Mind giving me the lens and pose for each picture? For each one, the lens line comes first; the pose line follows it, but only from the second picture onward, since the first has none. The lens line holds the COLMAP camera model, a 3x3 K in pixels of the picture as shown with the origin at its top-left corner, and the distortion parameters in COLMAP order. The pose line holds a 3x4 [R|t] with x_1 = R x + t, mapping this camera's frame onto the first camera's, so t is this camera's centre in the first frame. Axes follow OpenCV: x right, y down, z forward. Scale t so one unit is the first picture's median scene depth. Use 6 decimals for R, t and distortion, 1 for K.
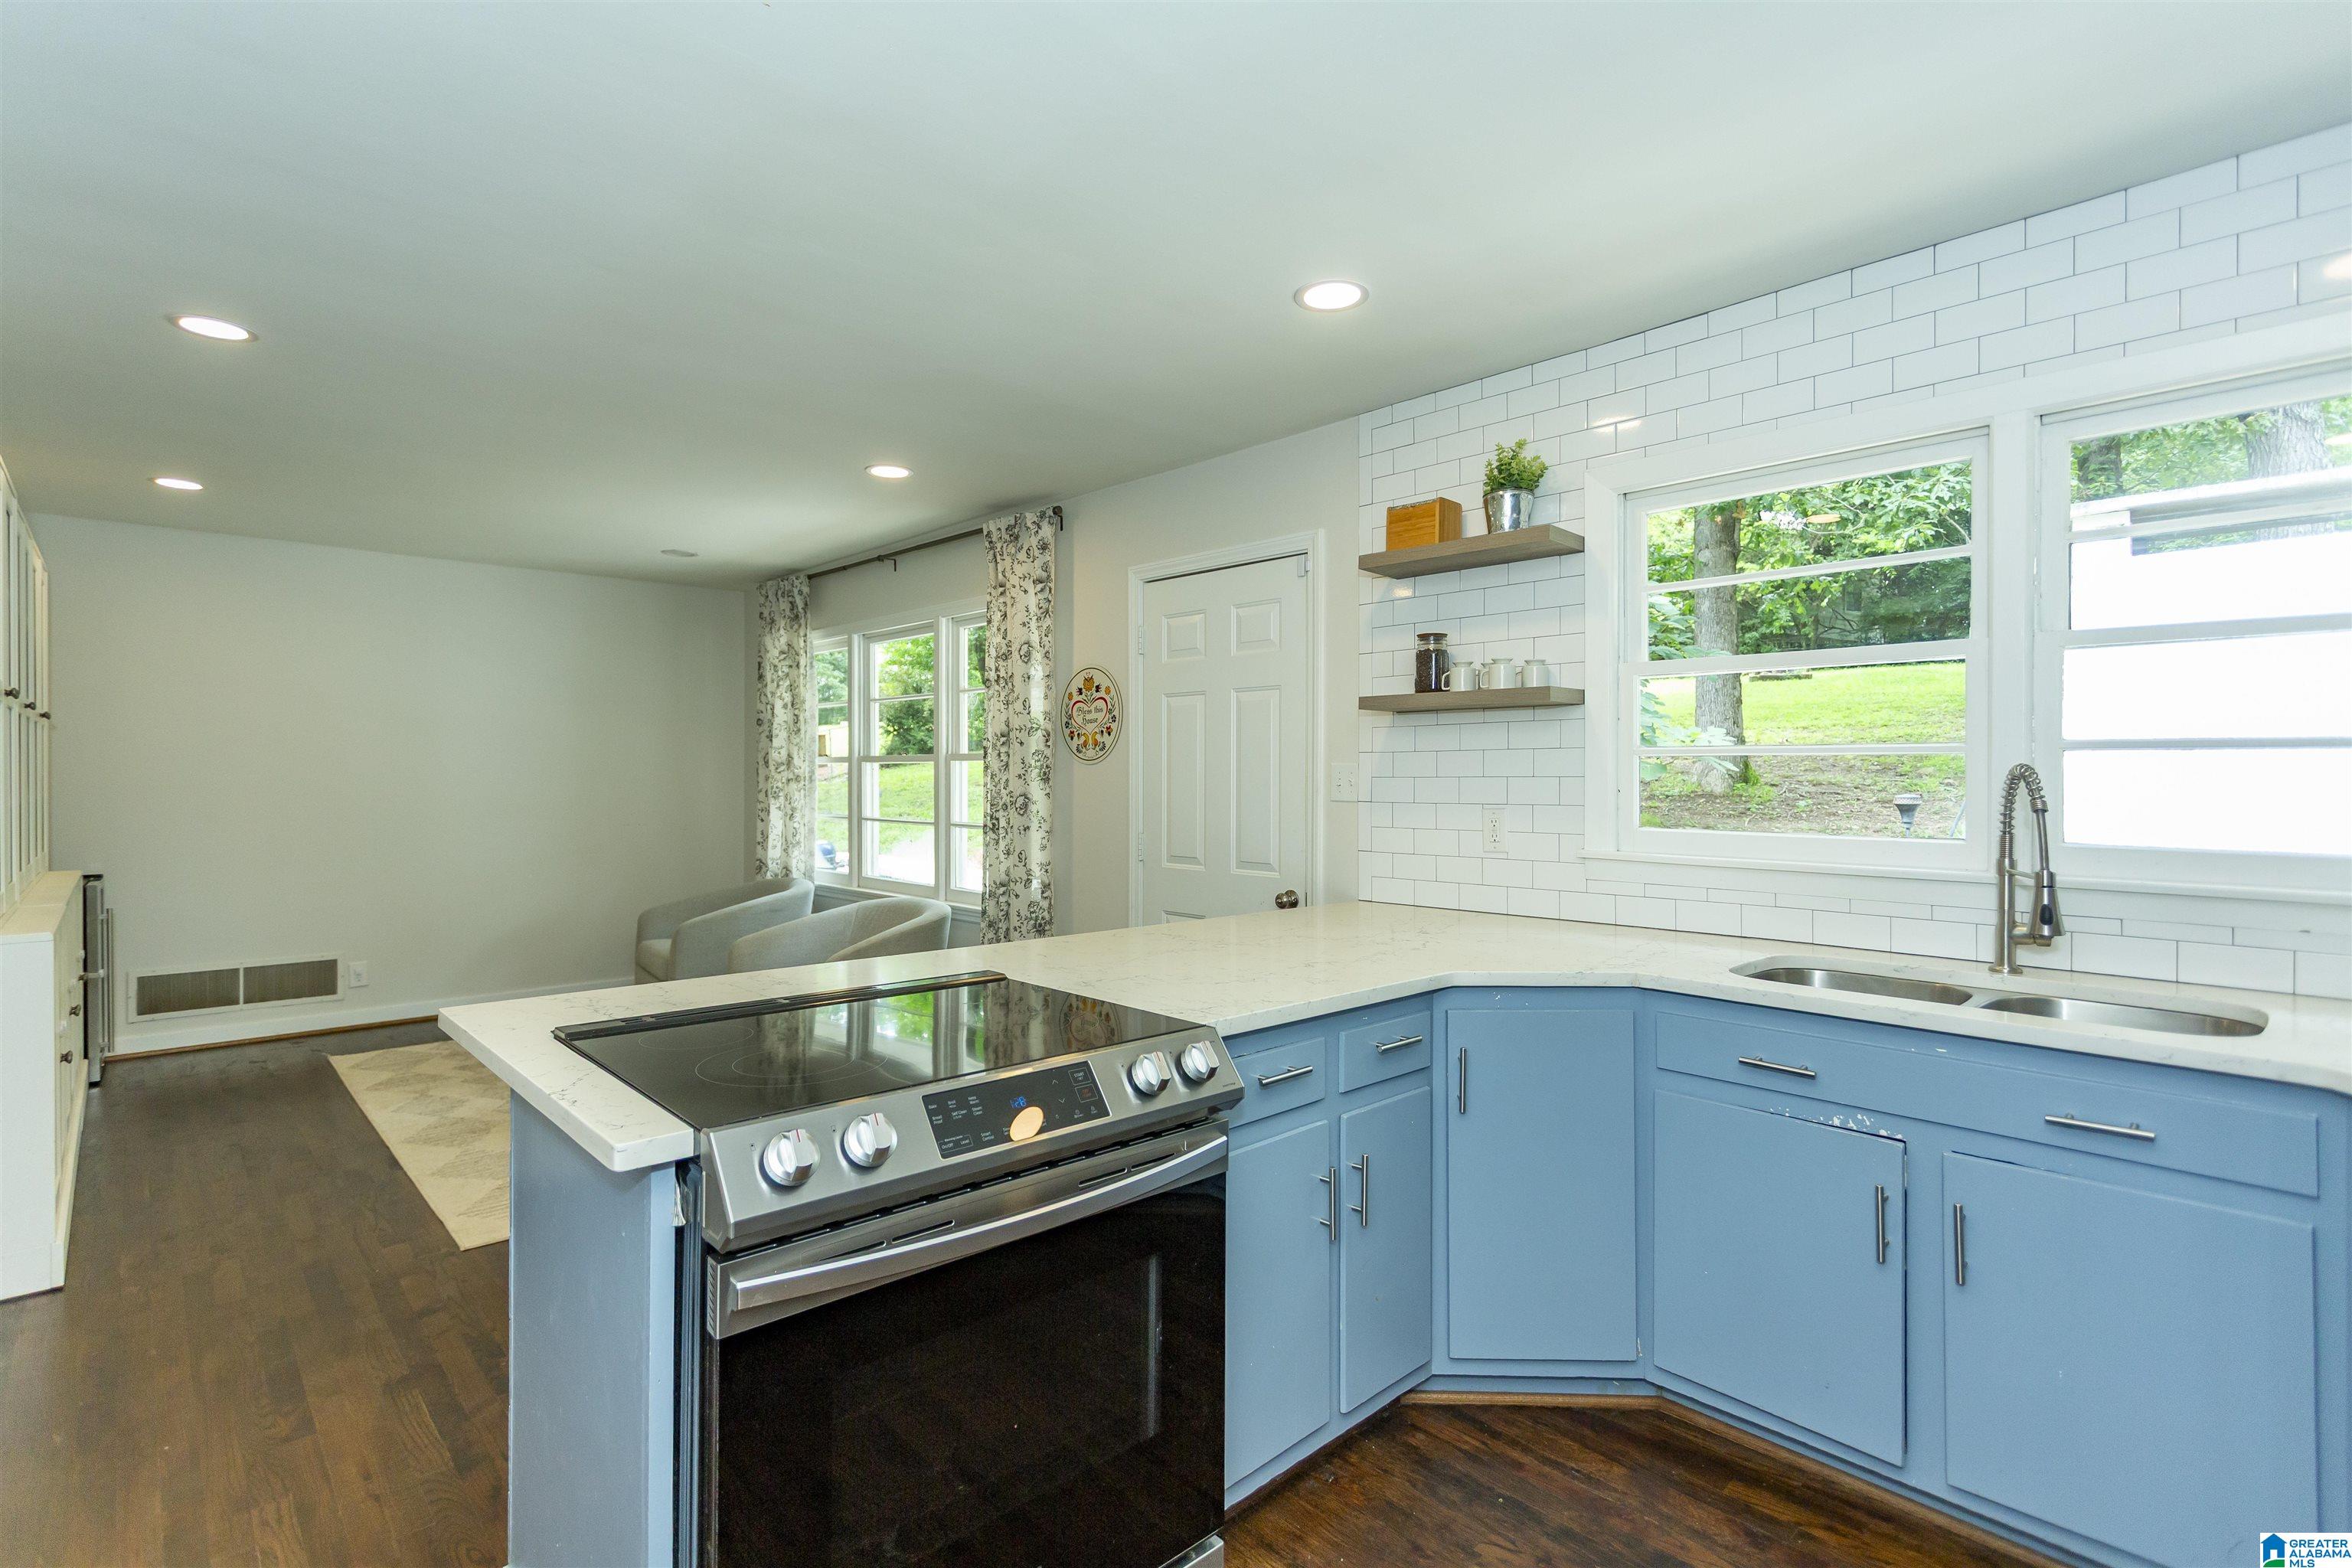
lens RADIAL K [[1127.8, 0, 1157.4], [0, 1127.8, 776.0], [0, 0, 1]] dist [0.004642, 0.002016]
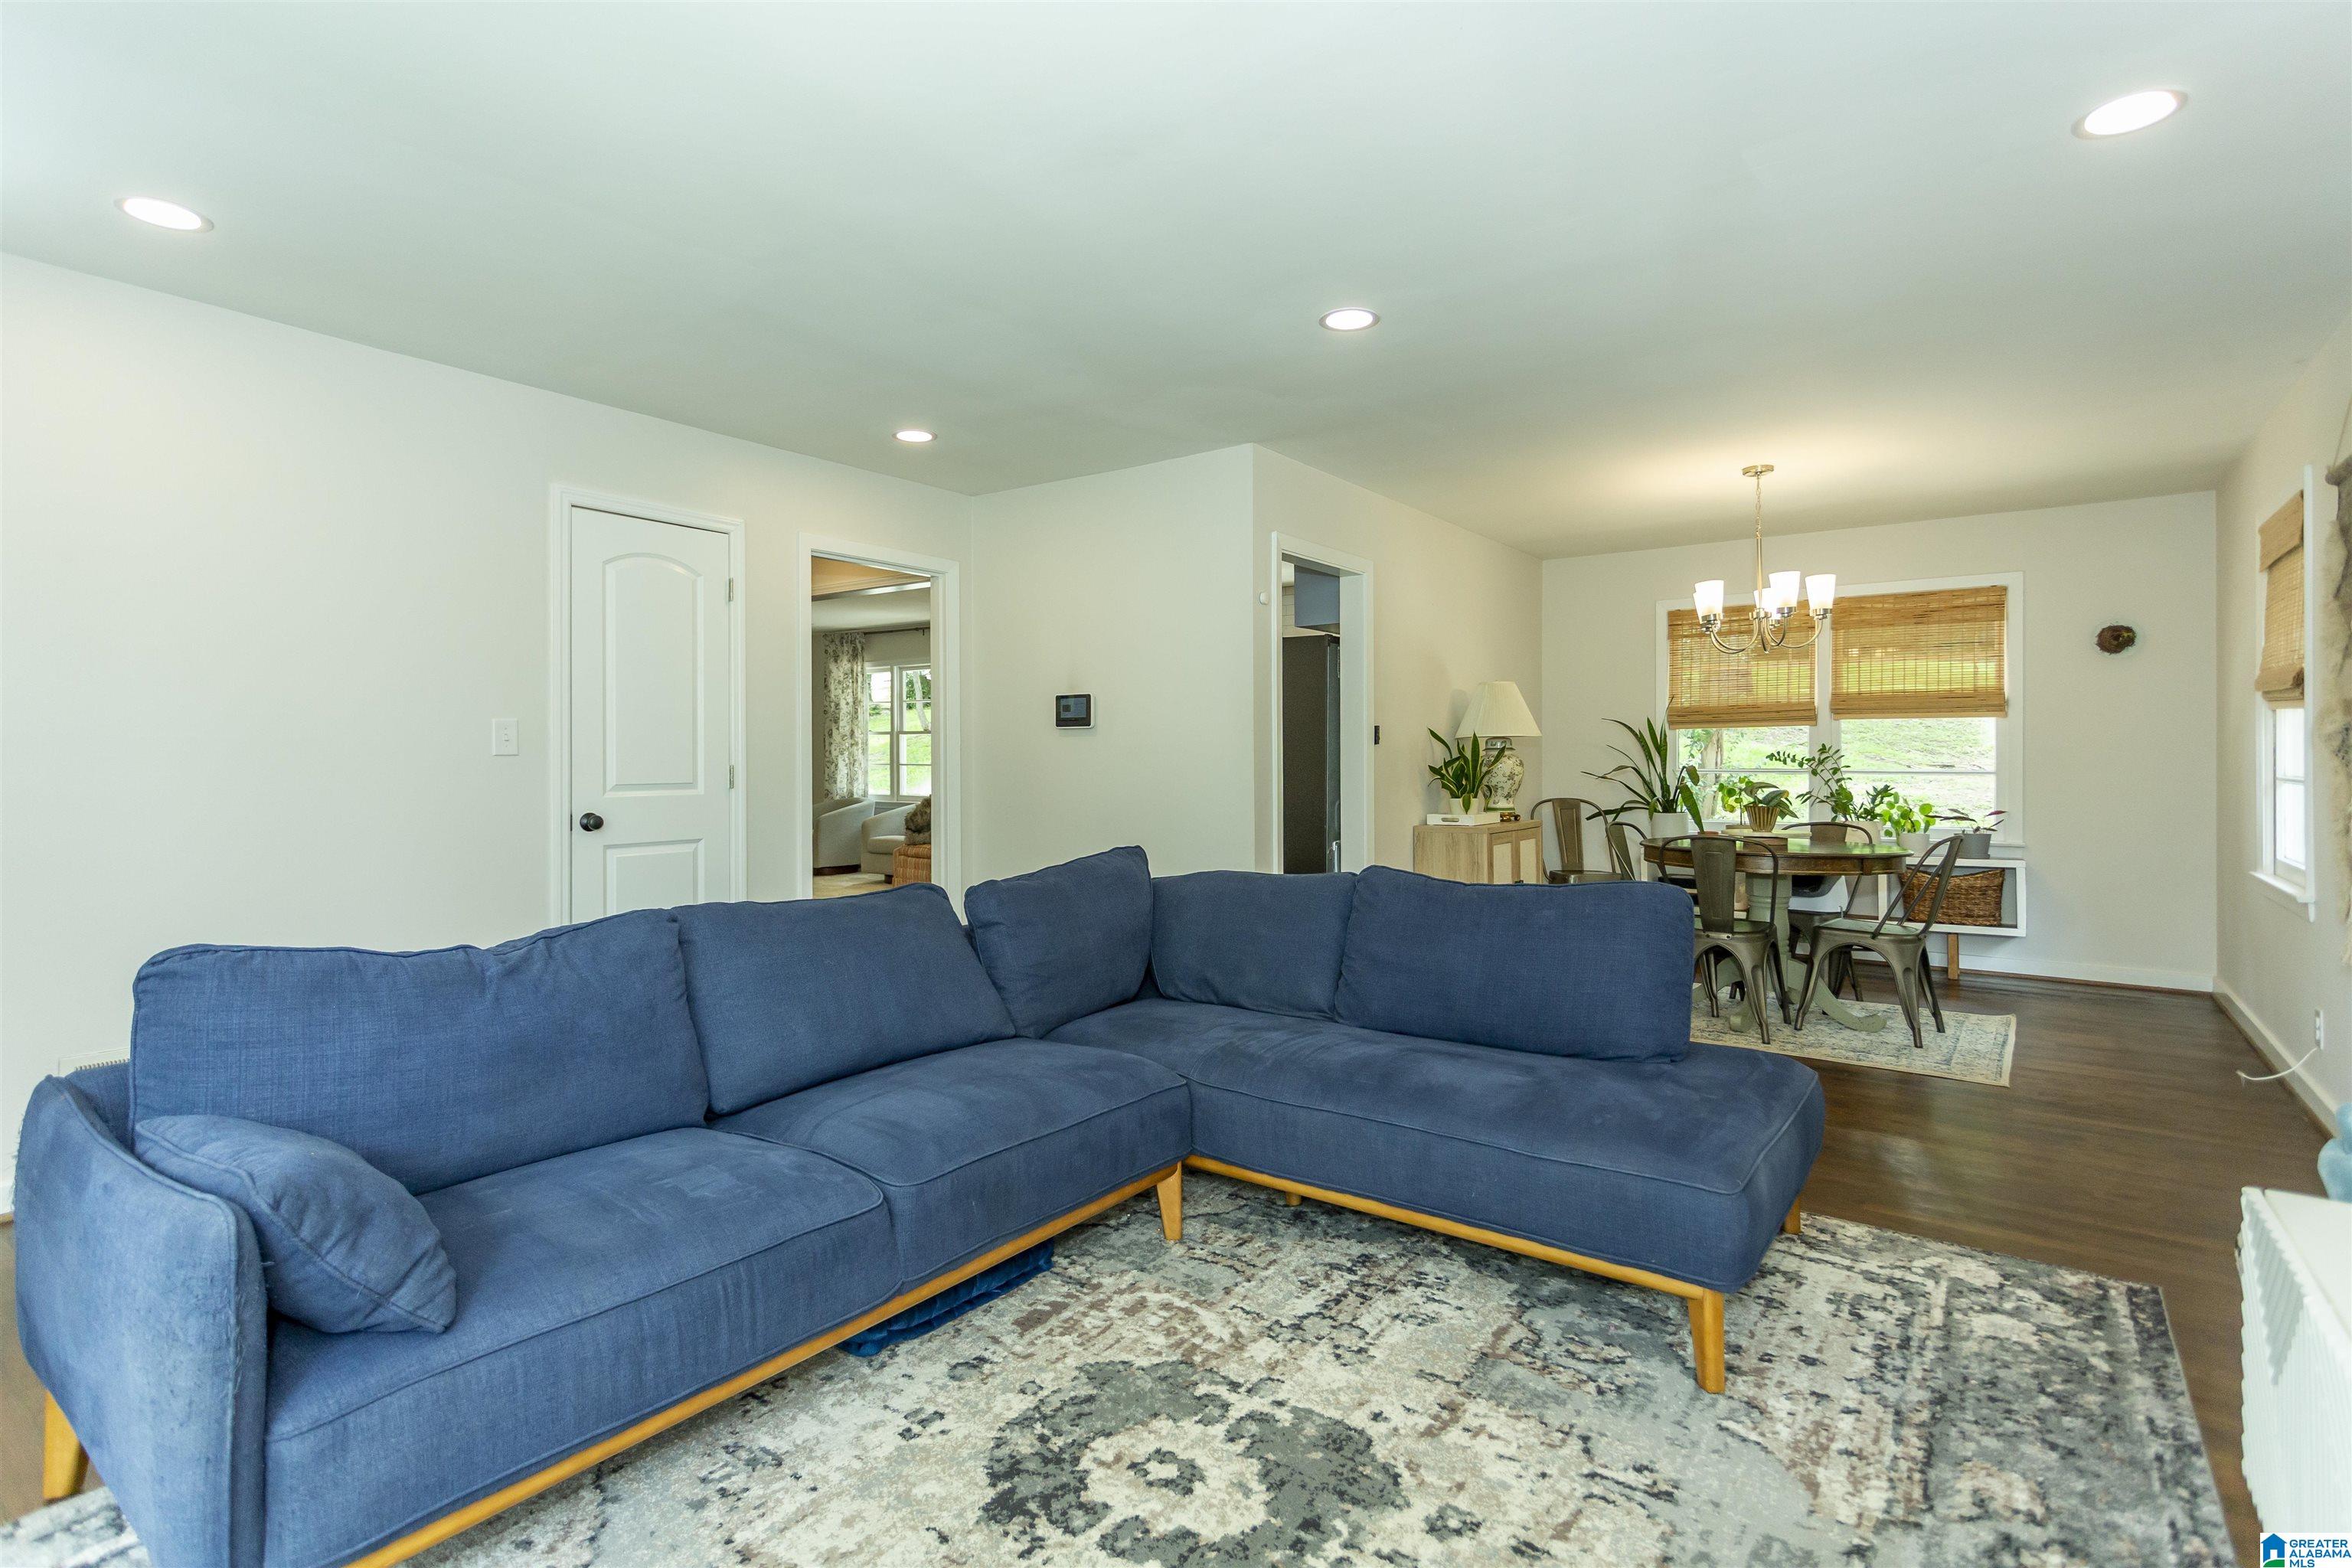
lens RADIAL K [[1127.8, 0, 1169.7], [0, 1127.8, 762.2], [0, 0, 1]] dist [0.004642, 0.002016]
pose [[0.982382, -0.001549, 0.186876, -0.199983], [0.000644, 0.999988, 0.004905, 0.029119], [-0.186881, -0.004698, 0.982371, -1.093216]]
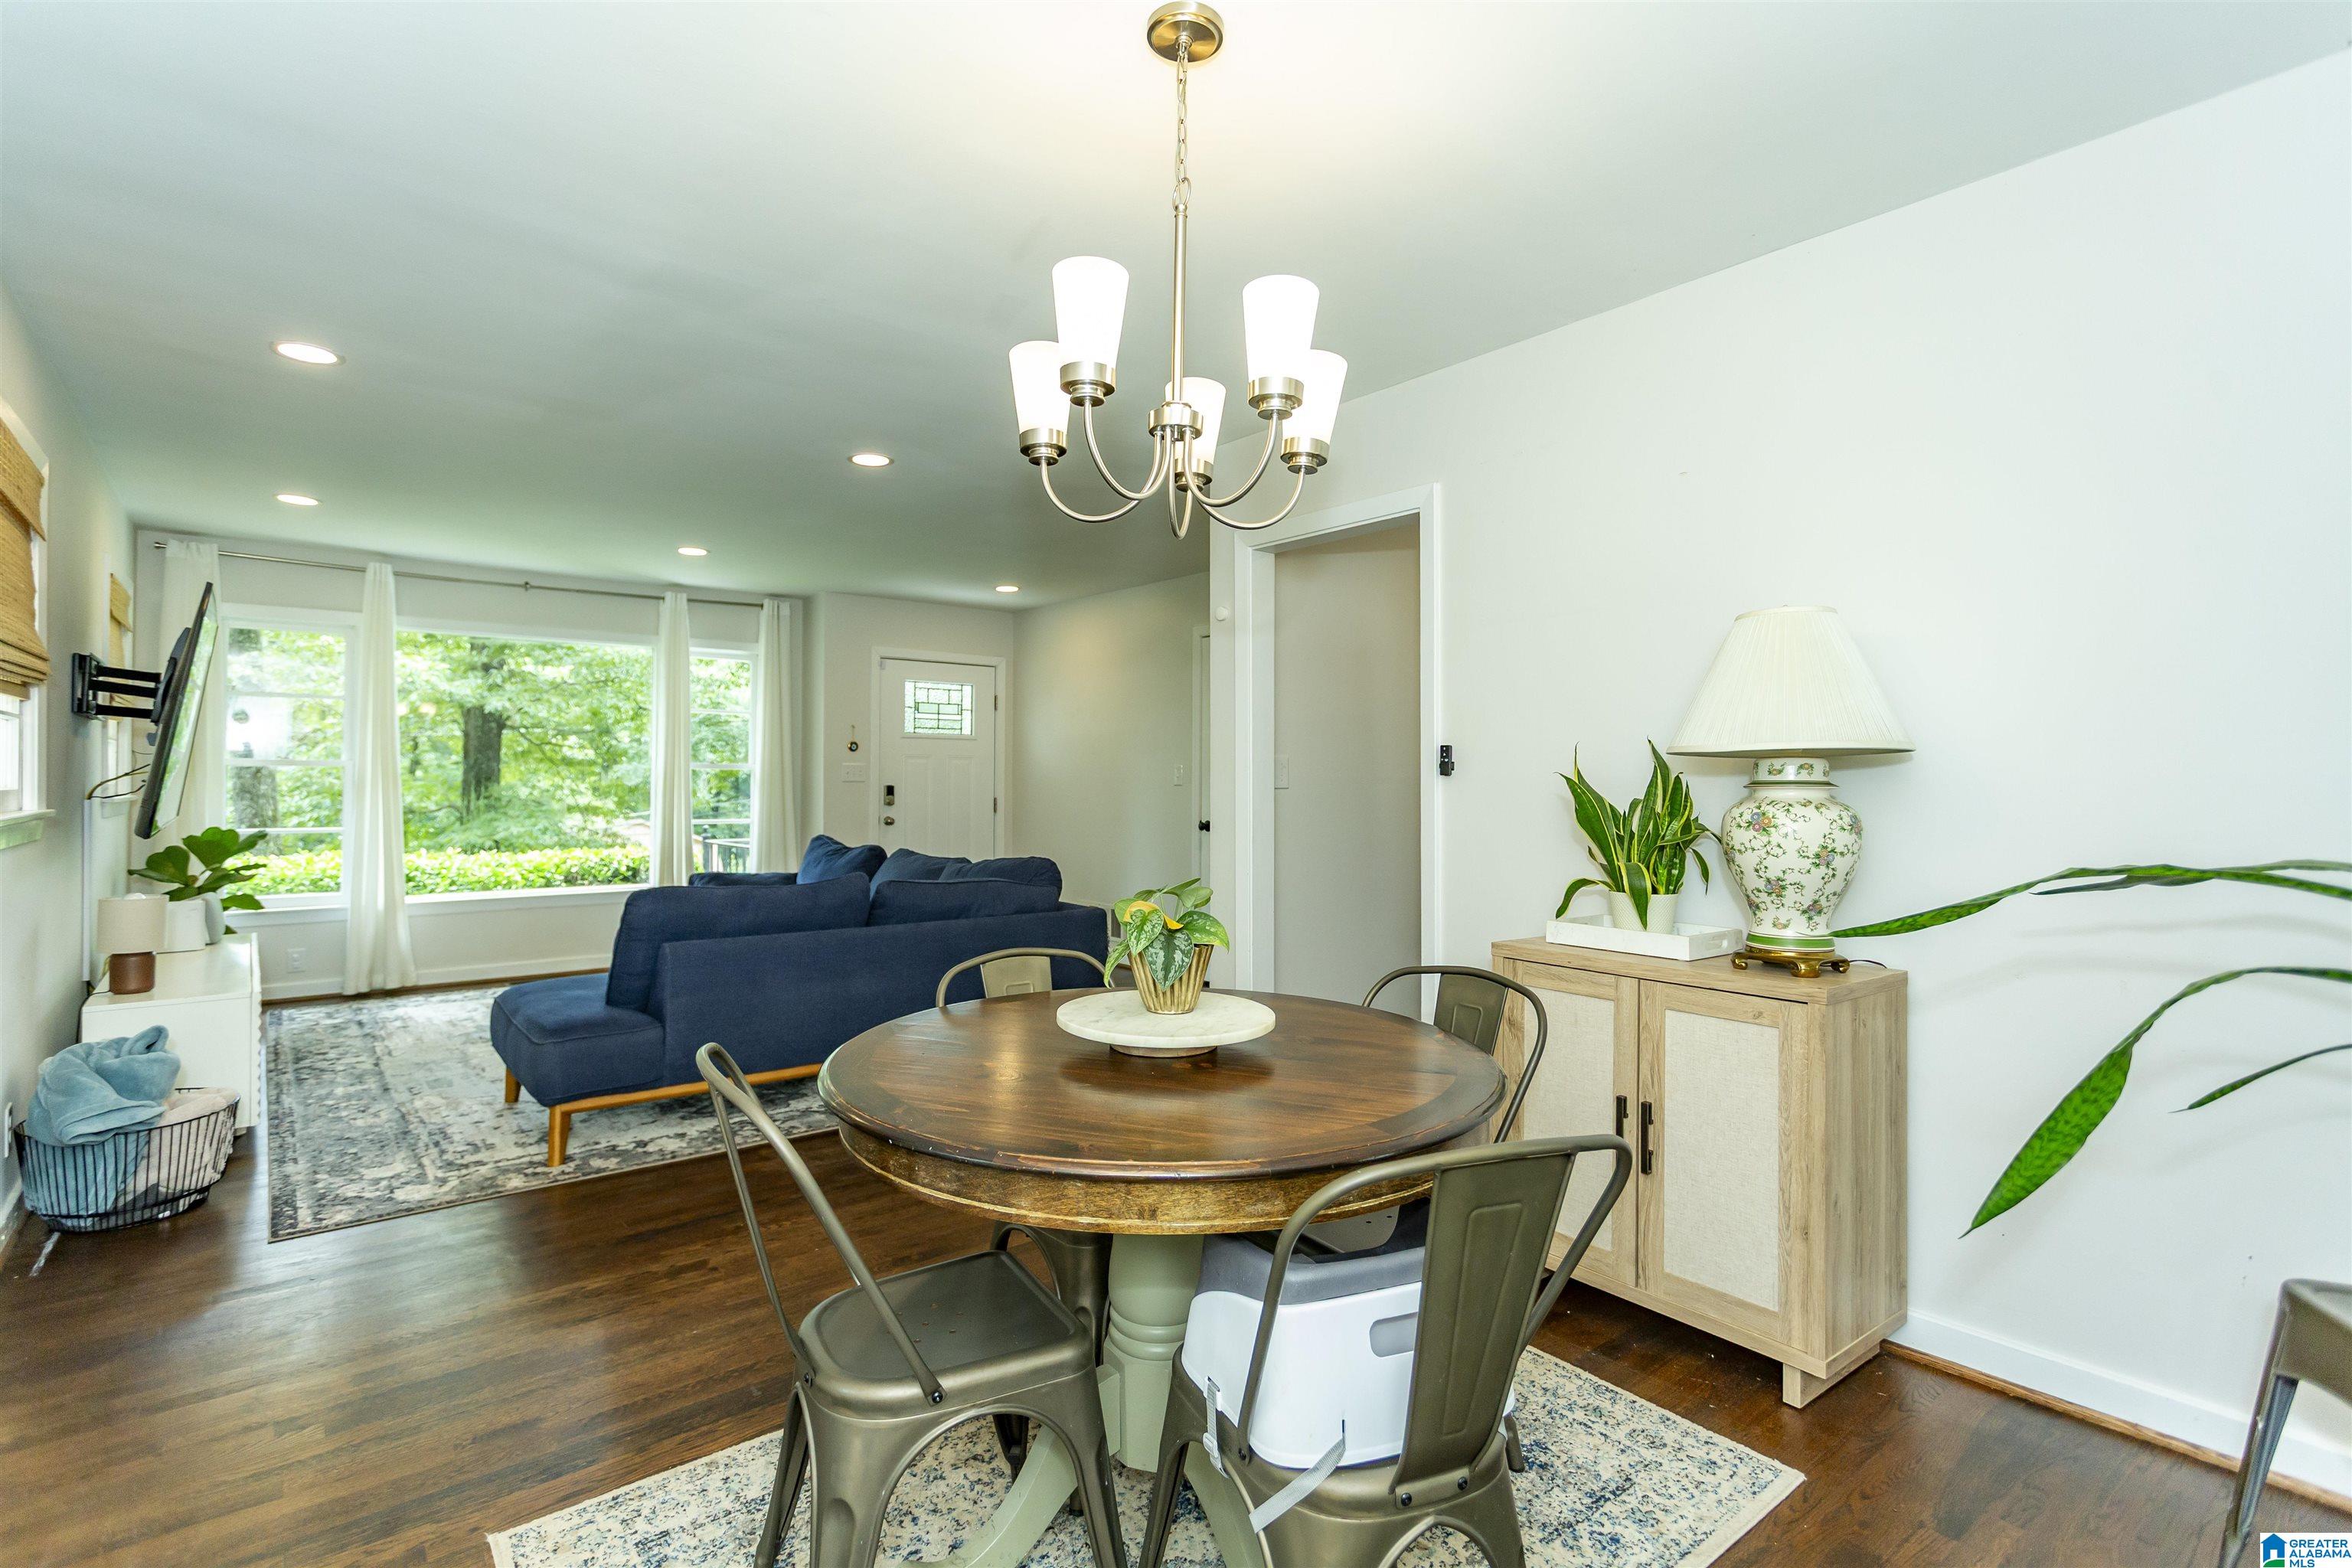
lens RADIAL K [[1127.8, 0, 1161.5], [0, 1127.8, 791.2], [0, 0, 1]] dist [0.004642, 0.002016]
pose [[-0.073795, 0.004772, -0.997262, 0.825042], [-0.007539, 0.999957, 0.005343, 0.023888], [0.997245, 0.007913, -0.073756, -0.221821]]
